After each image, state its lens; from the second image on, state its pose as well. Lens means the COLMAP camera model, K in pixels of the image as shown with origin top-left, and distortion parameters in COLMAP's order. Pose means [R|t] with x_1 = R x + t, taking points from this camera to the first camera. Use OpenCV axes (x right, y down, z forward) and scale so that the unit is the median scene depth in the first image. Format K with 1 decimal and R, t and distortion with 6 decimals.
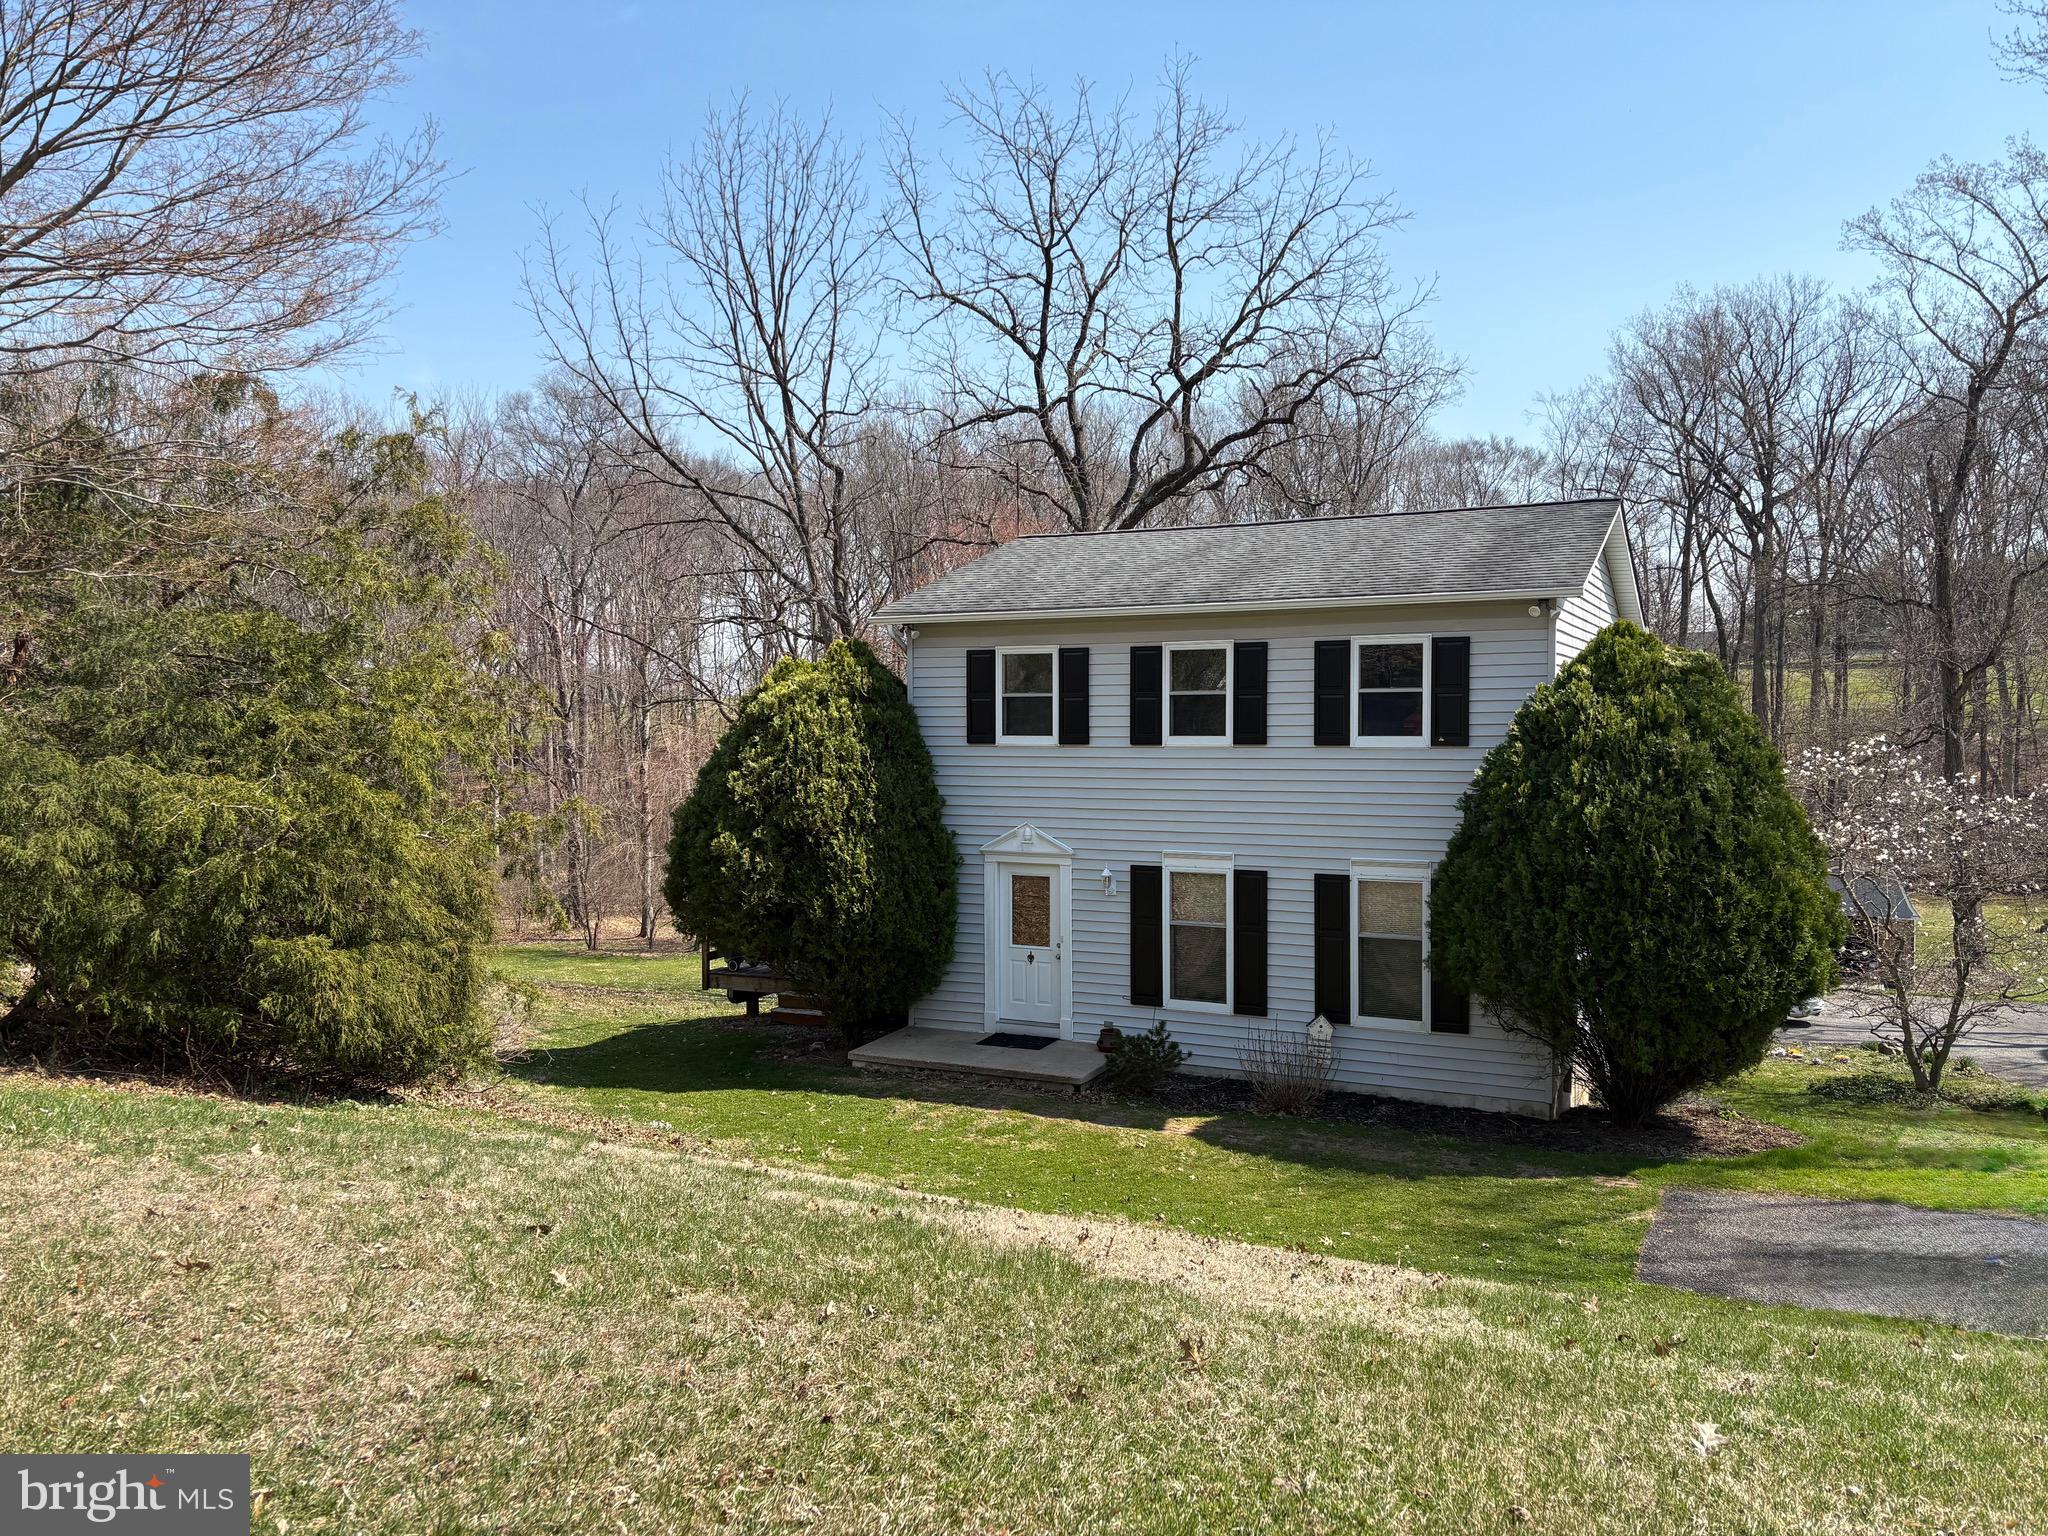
lens RADIAL K [[1522.9, 0, 1024.0], [0, 1522.9, 768.0], [0, 0, 1]] dist [0.109057, -0.135686]
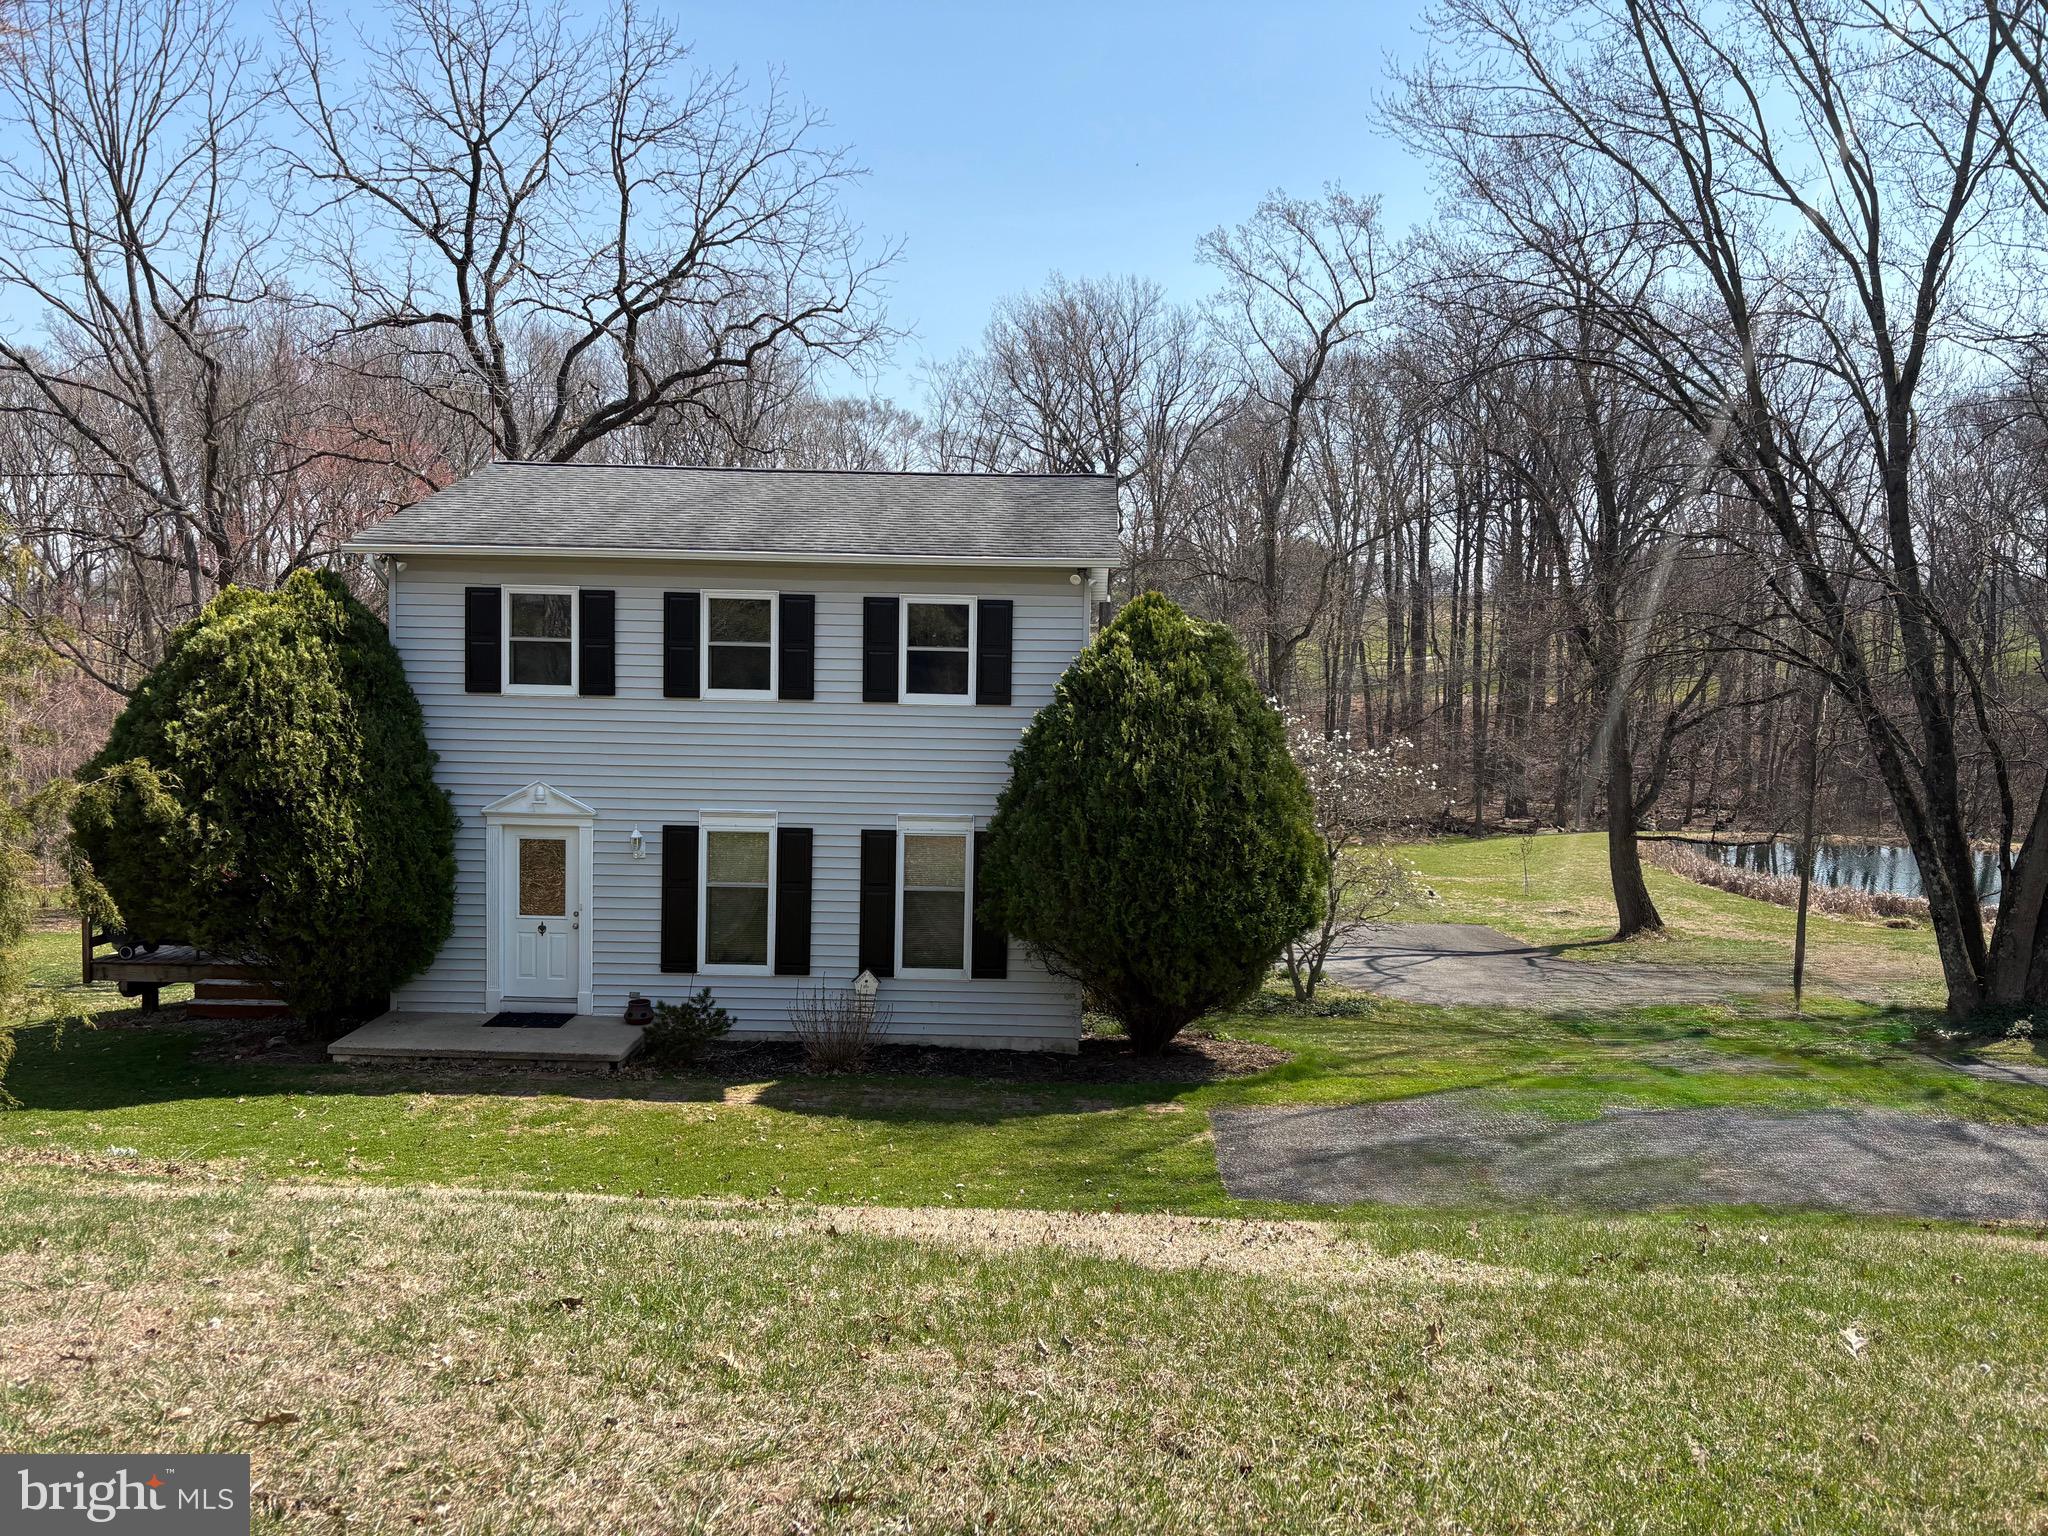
lens RADIAL K [[1530.8, 0, 1024.3], [0, 1530.8, 753.2], [0, 0, 1]] dist [0.123065, -0.181130]
pose [[0.918070, 0.000315, 0.396419, -0.107158], [-0.010124, 0.999692, 0.022652, -0.004719], [-0.396290, -0.024809, 0.917790, 0.036937]]
